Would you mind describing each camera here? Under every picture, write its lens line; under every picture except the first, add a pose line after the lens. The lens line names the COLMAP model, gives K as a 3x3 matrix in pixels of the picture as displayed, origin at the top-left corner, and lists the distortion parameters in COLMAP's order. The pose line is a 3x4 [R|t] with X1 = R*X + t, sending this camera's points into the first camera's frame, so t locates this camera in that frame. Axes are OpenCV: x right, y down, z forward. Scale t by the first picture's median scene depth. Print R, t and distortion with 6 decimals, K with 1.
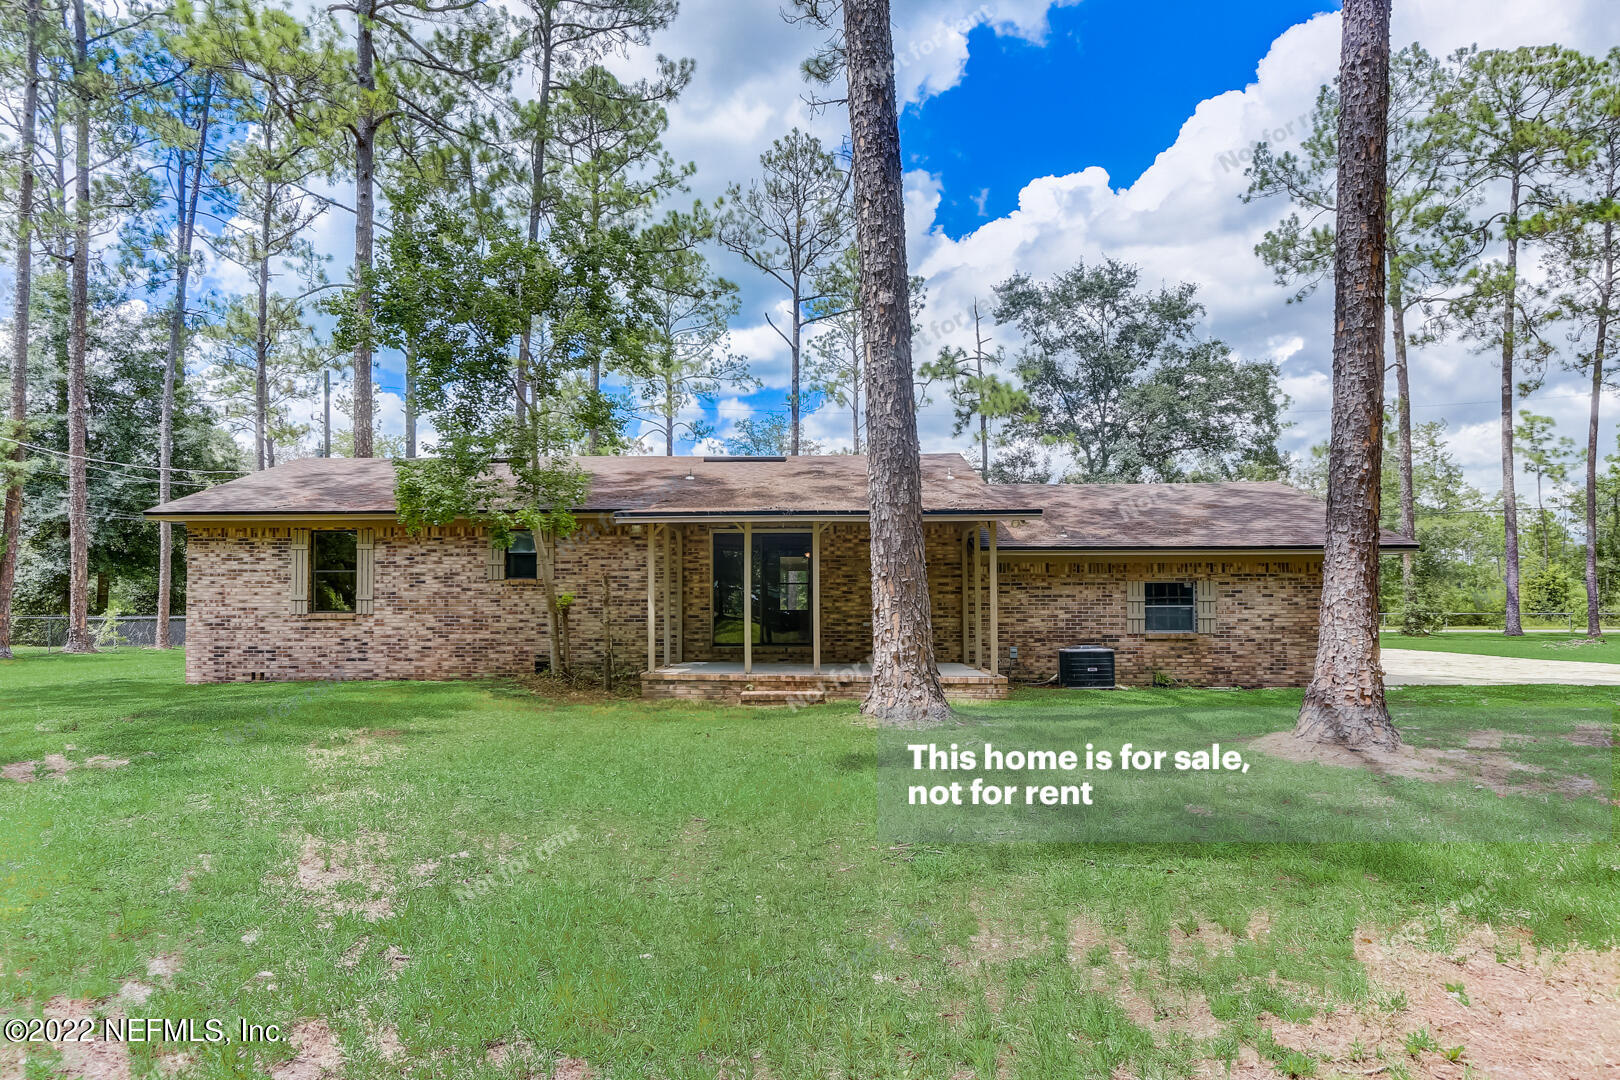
lens RADIAL K [[751.7, 0, 808.1], [0, 751.7, 555.6], [0, 0, 1]] dist [0.004755, 0.003927]
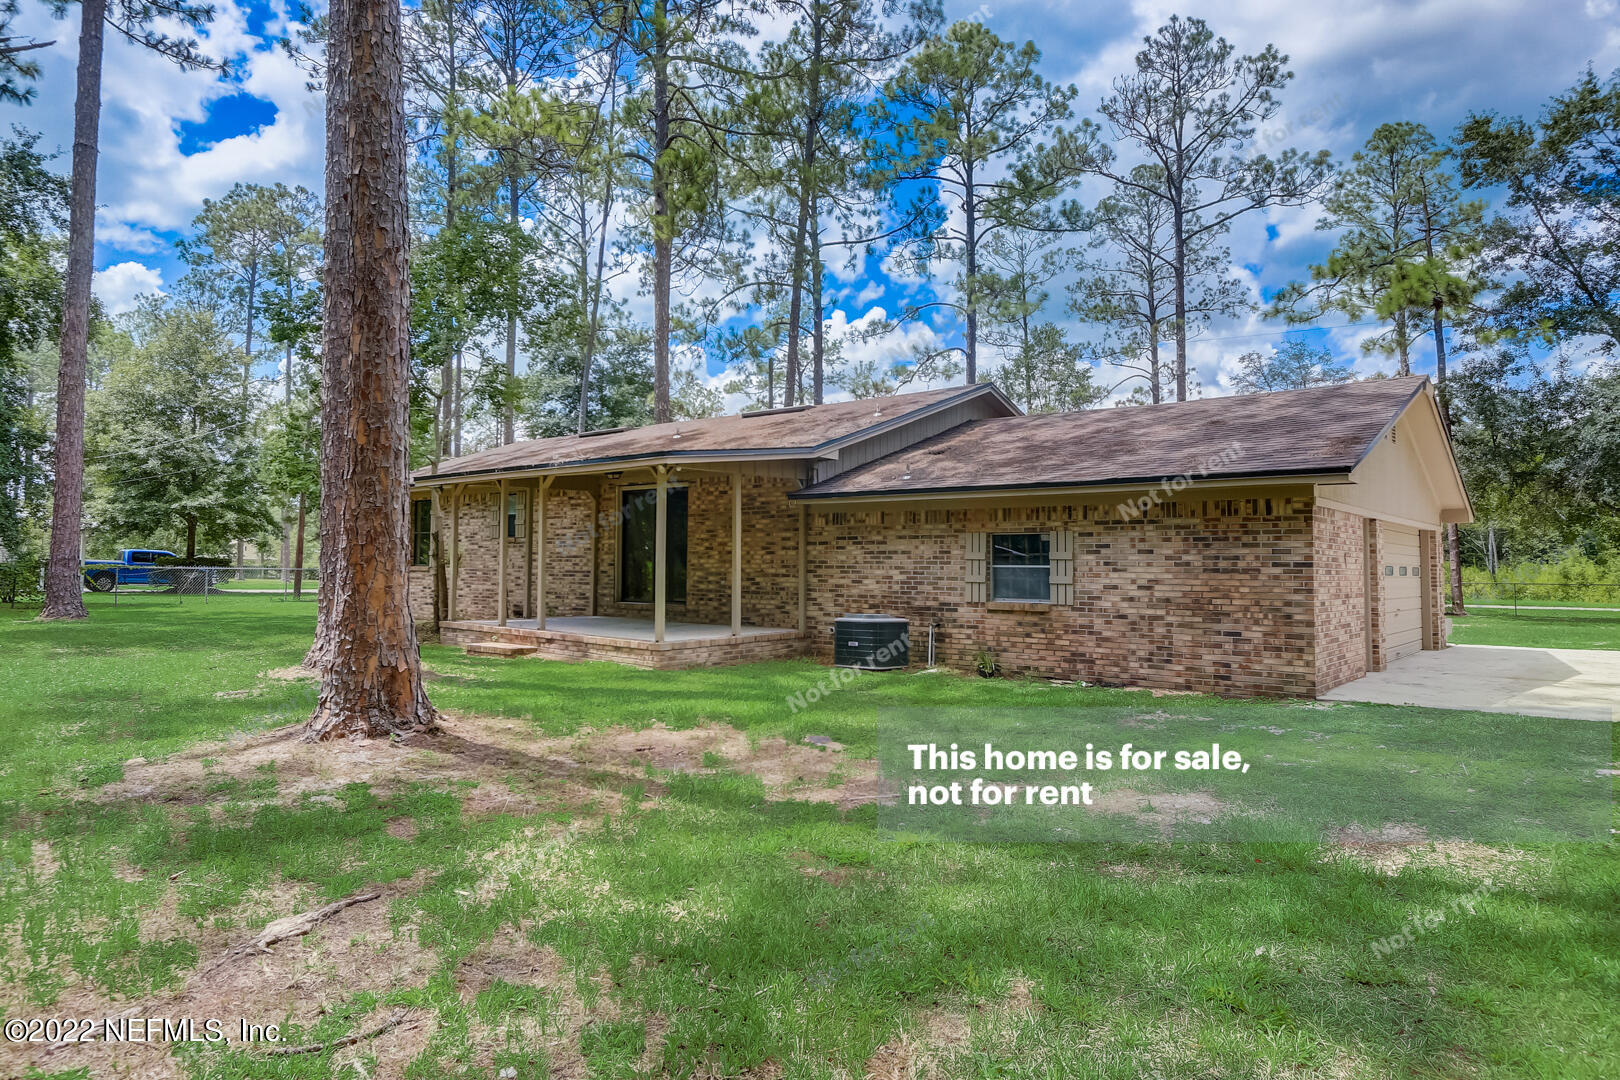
lens RADIAL K [[751.7, 0, 814.3], [0, 751.7, 533.5], [0, 0, 1]] dist [0.004755, 0.003927]
pose [[0.882709, -0.007830, -0.469855, 0.617850], [0.012895, 0.999888, 0.007561, 0.025986], [0.469744, -0.012733, 0.882711, 0.246661]]
